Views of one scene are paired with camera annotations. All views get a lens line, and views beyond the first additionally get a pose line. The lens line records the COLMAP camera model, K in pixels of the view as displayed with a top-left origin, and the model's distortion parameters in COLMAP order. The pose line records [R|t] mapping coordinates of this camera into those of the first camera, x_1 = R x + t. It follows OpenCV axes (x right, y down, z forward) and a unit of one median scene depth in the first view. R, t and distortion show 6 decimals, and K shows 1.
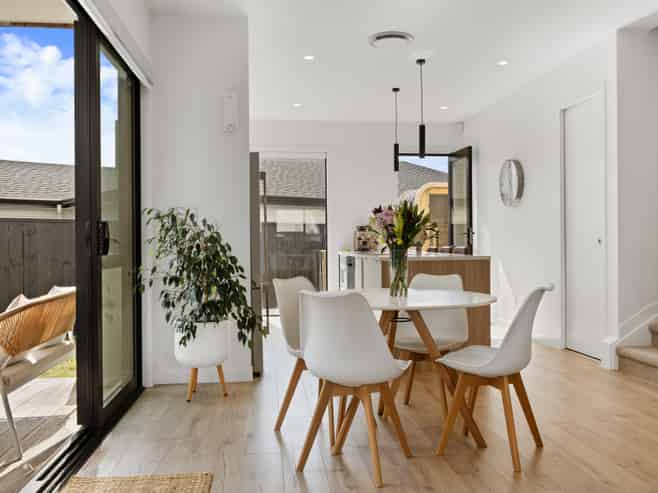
lens RADIAL K [[614.4, 0, 329.0], [0, 614.4, 246.5], [0, 0, 1]] dist [-0.007161, -0.002232]
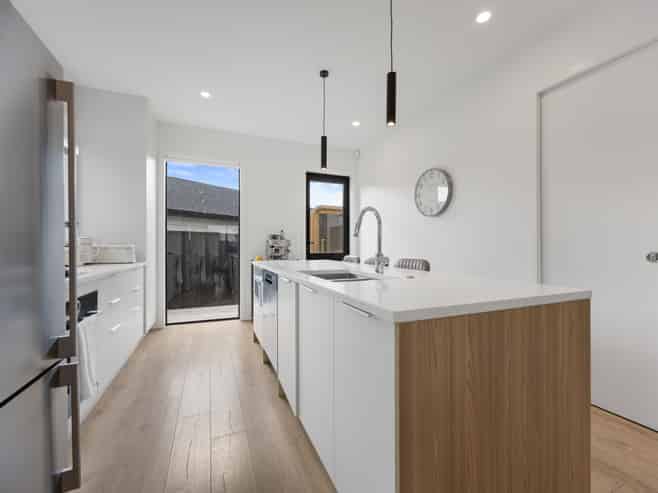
lens RADIAL K [[283.9, 0, 329.0], [0, 283.9, 246.5], [0, 0, 1]] dist [0.008713, -0.000181]
pose [[0.957748, 0.008910, 0.287471, 0.005427], [-0.007047, 0.999947, -0.007514, -0.016791], [-0.287523, 0.005171, 0.957760, 0.858182]]
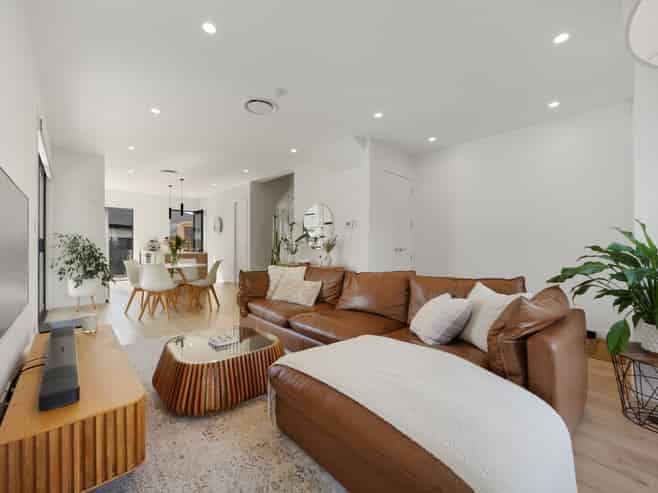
lens RADIAL K [[283.9, 0, 329.0], [0, 283.9, 246.5], [0, 0, 1]] dist [0.008713, -0.000181]
pose [[0.804140, 0.011395, 0.594330, -0.083339], [-0.007296, 0.999930, -0.009300, -0.005400], [-0.594395, 0.003142, 0.804167, -0.463781]]
